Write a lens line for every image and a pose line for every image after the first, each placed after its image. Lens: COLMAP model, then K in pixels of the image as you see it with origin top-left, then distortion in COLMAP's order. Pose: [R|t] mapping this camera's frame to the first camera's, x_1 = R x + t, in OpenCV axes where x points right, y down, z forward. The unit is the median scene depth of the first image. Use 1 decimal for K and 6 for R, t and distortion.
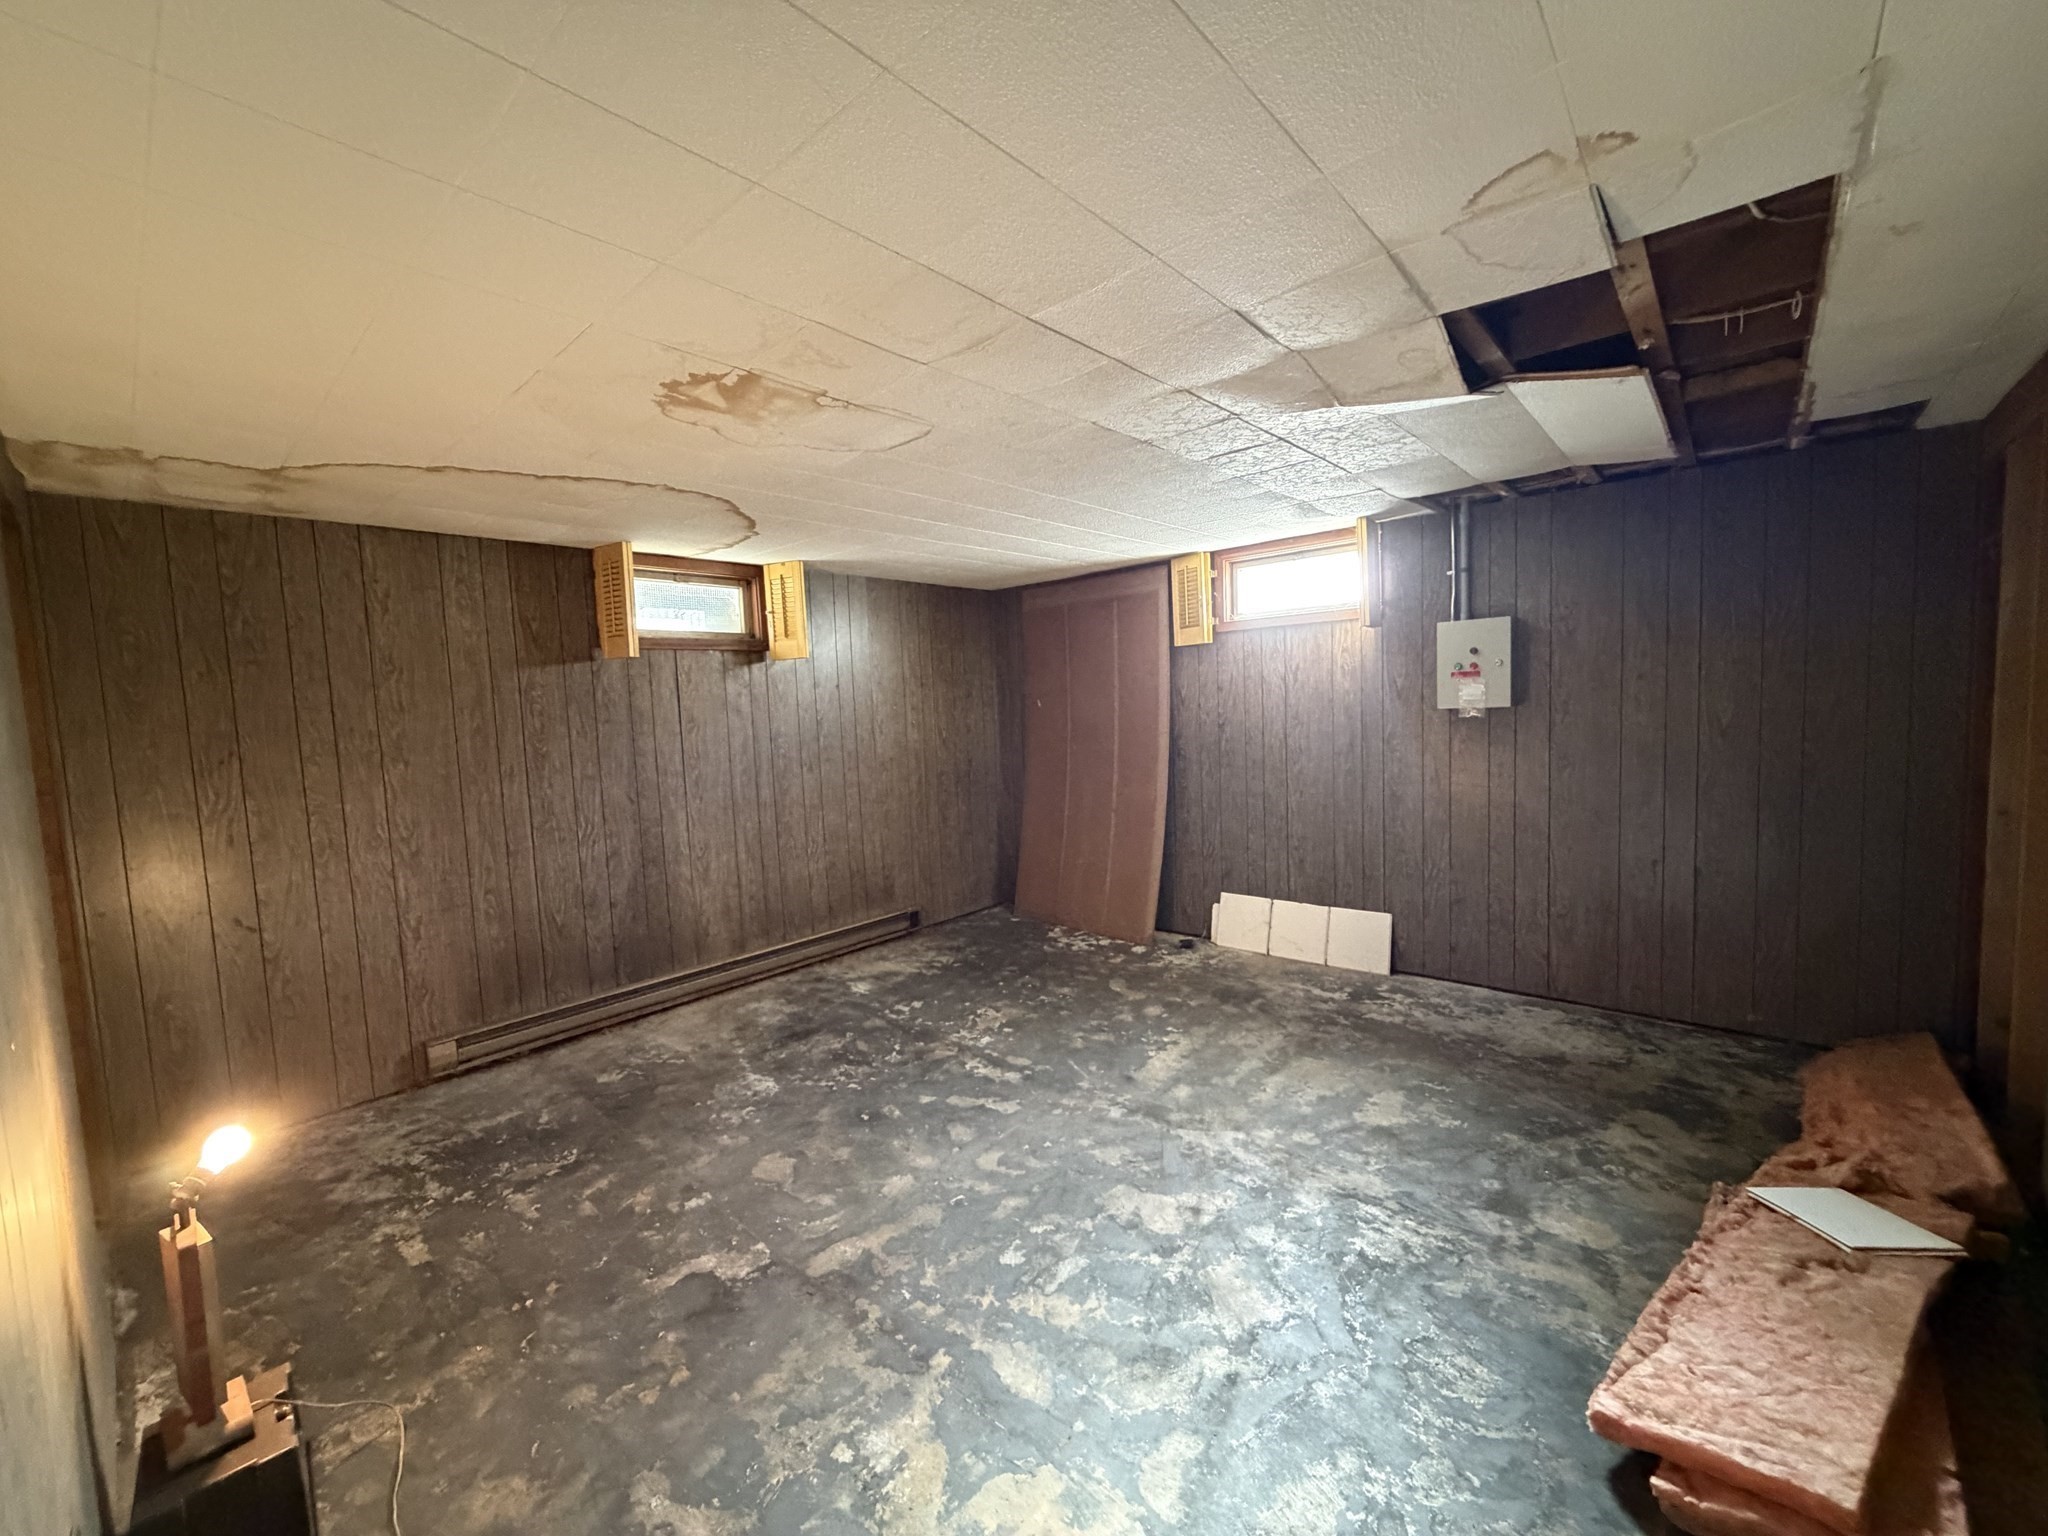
lens RADIAL K [[815.2, 0, 1019.5], [0, 815.2, 765.2], [0, 0, 1]] dist [0.002111, -0.000048]
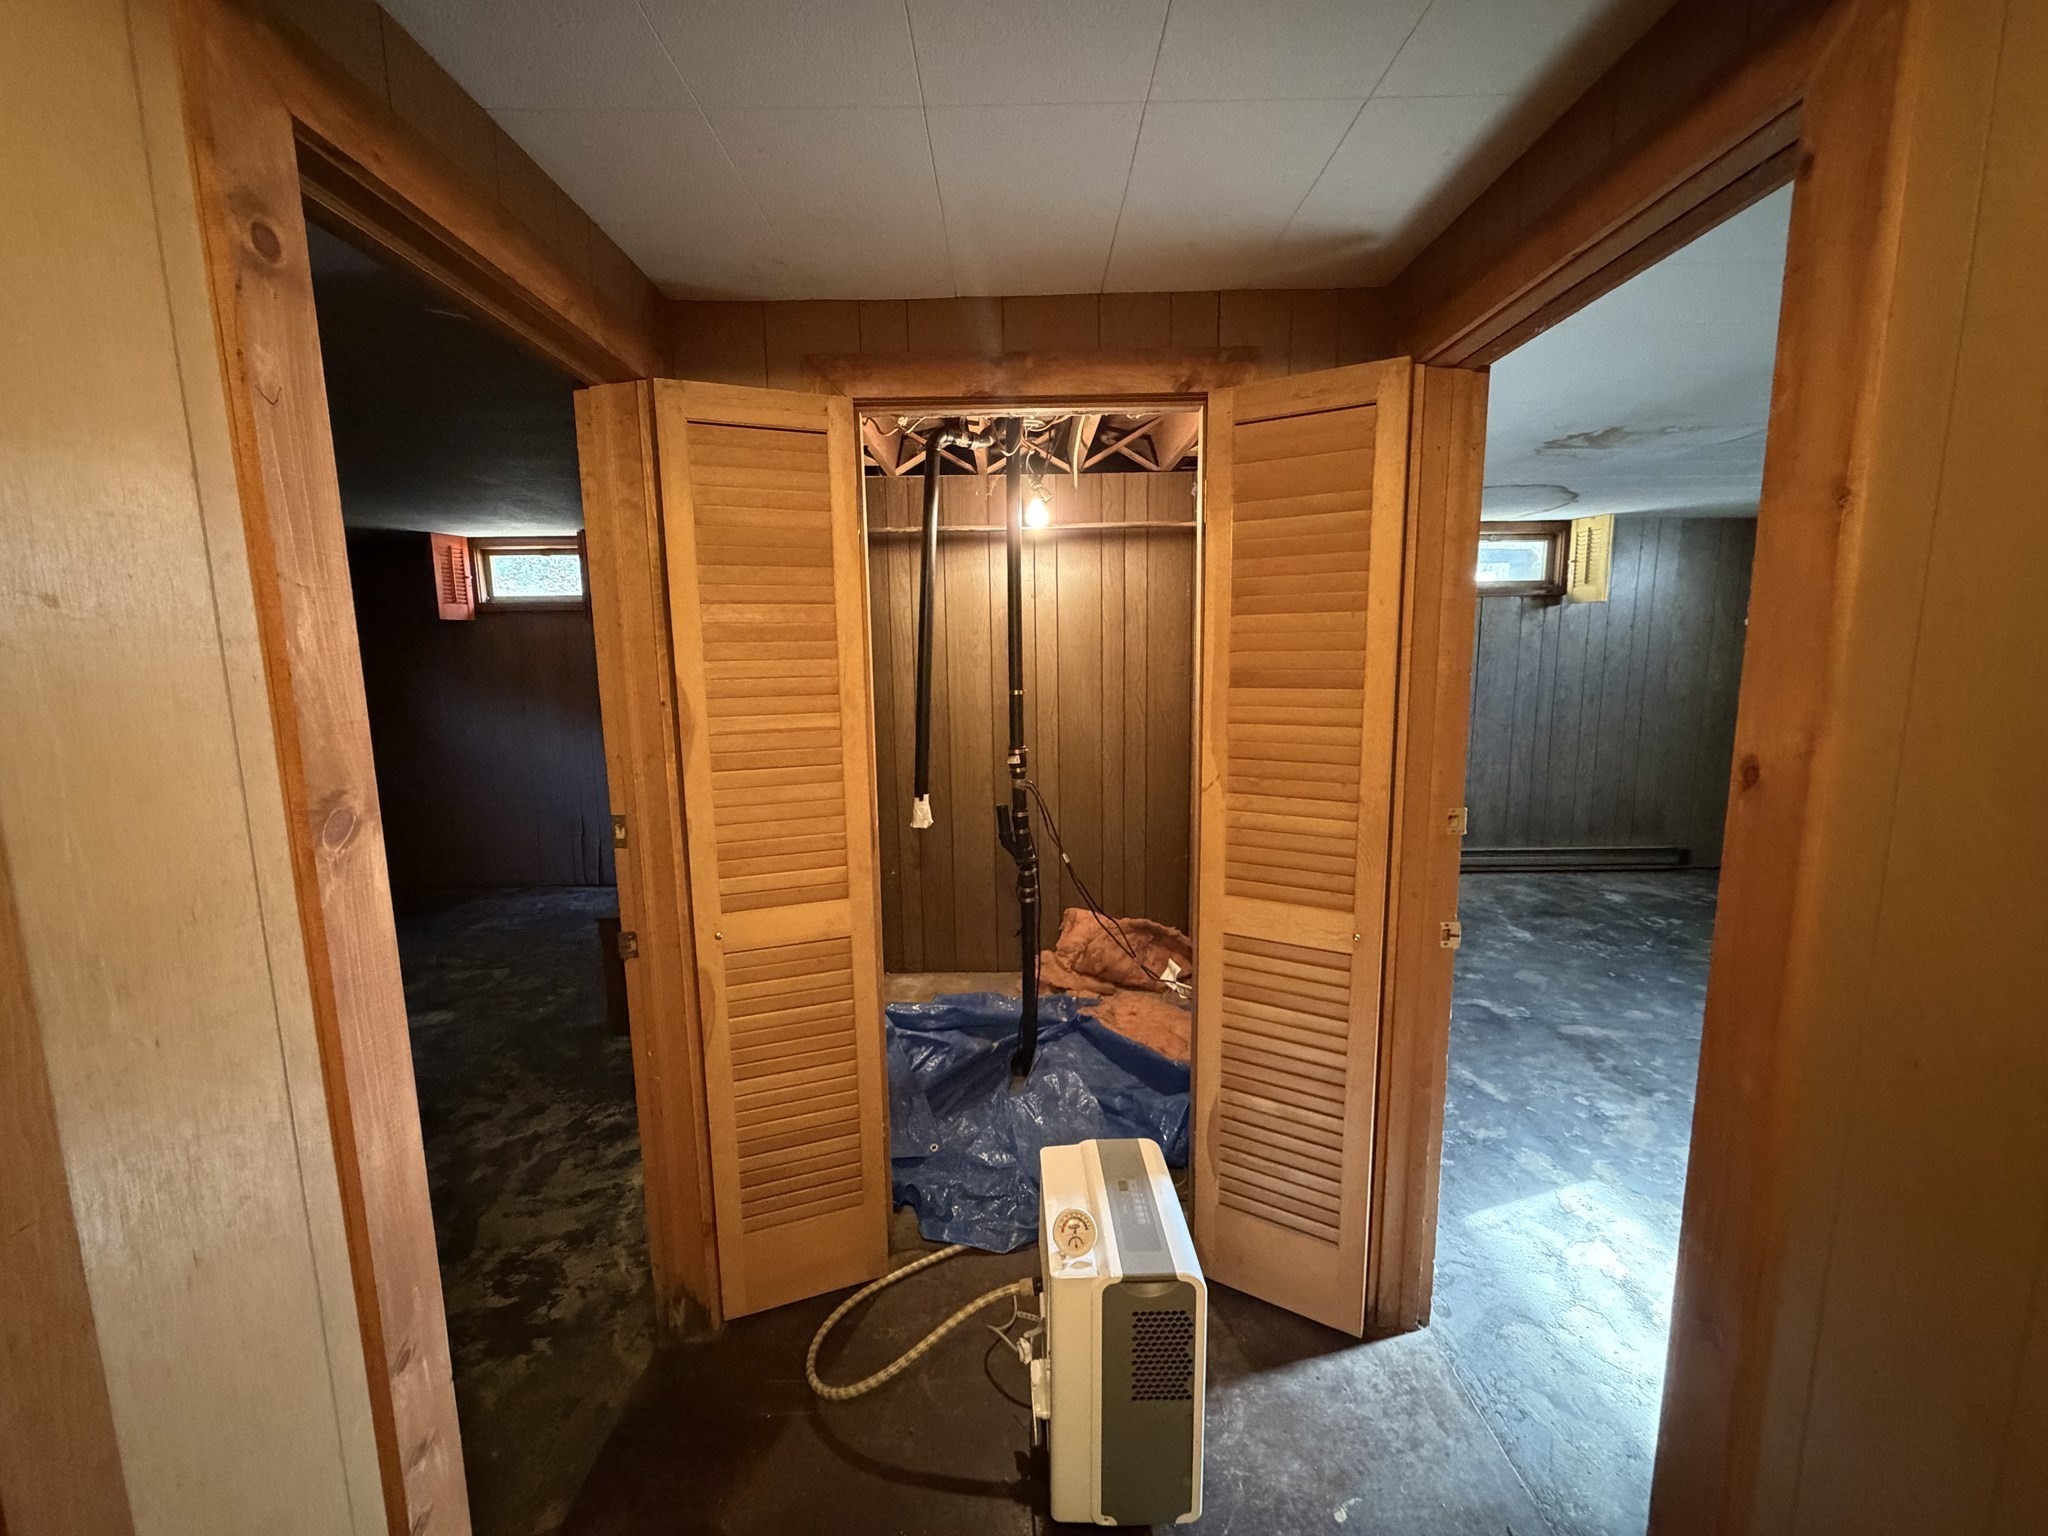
lens RADIAL K [[815.2, 0, 1026.8], [0, 815.2, 764.4], [0, 0, 1]] dist [0.002111, -0.000048]
pose [[0.673422, 0.137205, -0.726414, 0.053187], [-0.073460, 0.990182, 0.118925, 0.016759], [0.735599, -0.026725, 0.676890, -0.365824]]
